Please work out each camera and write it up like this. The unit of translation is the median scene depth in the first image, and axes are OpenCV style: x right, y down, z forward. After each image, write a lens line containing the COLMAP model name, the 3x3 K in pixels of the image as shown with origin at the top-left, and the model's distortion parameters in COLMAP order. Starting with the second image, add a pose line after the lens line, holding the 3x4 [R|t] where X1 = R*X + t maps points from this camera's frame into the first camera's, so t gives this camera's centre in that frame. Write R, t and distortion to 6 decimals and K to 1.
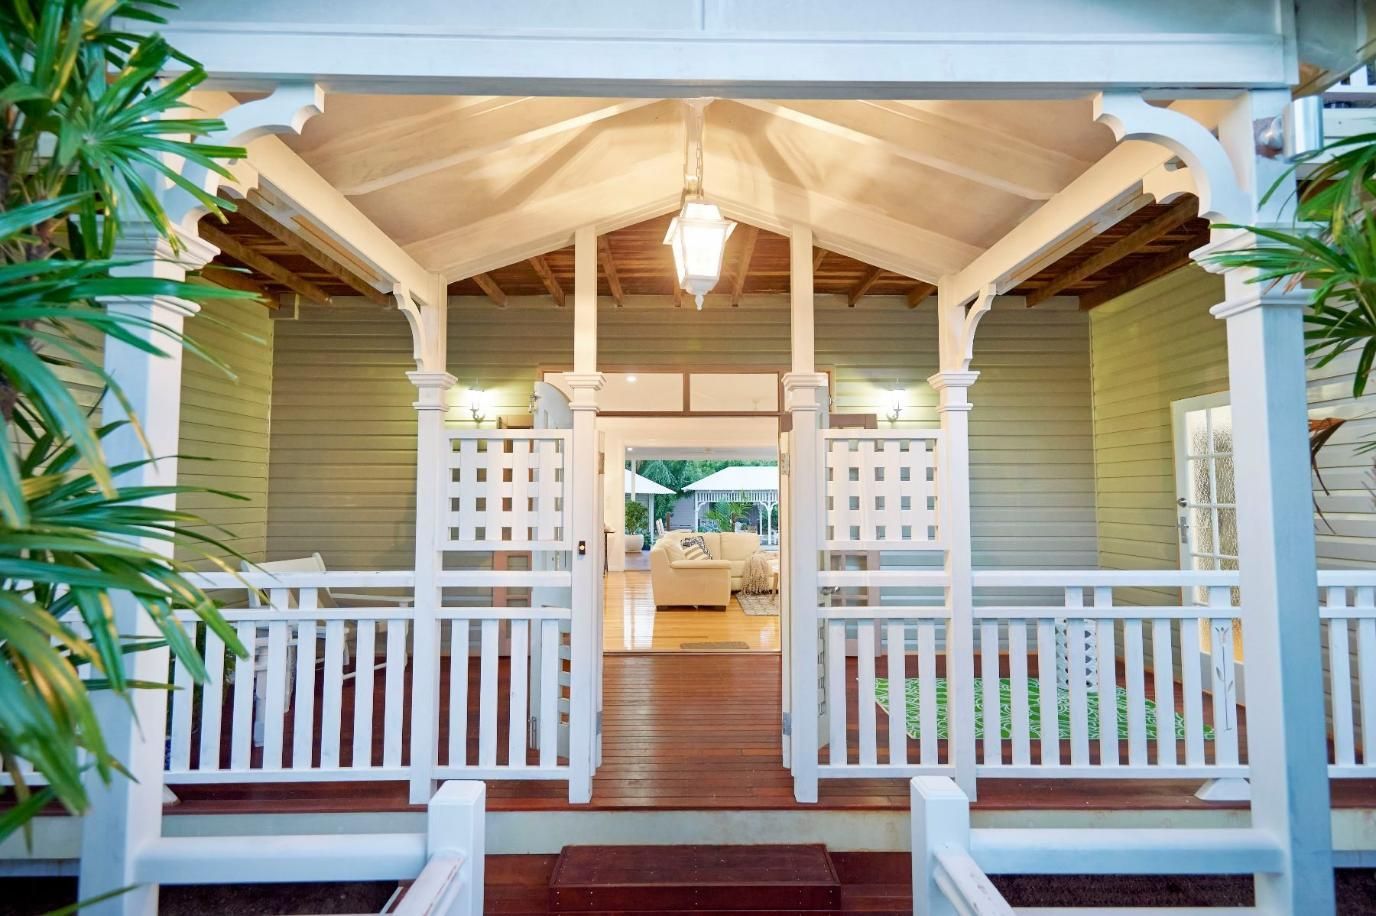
lens RADIAL K [[643.0, 0, 691.0], [0, 643.0, 456.5], [0, 0, 1]] dist [0.003115, -0.000002]
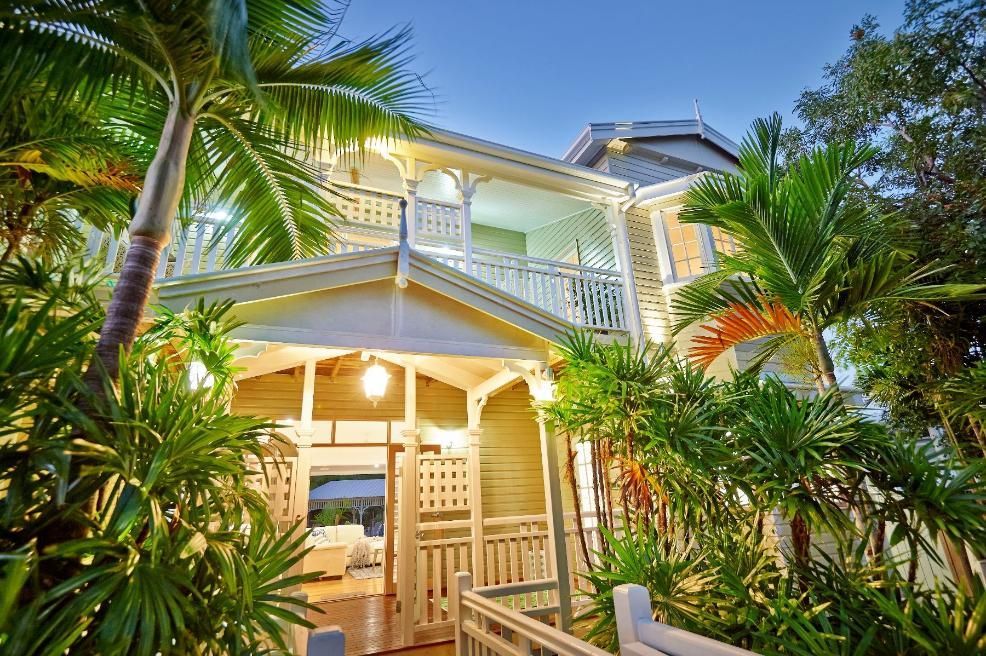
lens RADIAL K [[460.8, 0, 493.5], [0, 460.8, 332.3], [0, 0, 1]] dist [0.003115, -0.000002]
pose [[0.922953, 0.084006, 0.375633, -0.190906], [0.027902, 0.958725, -0.282964, 0.008998], [-0.383899, 0.271643, 0.882514, -0.623470]]
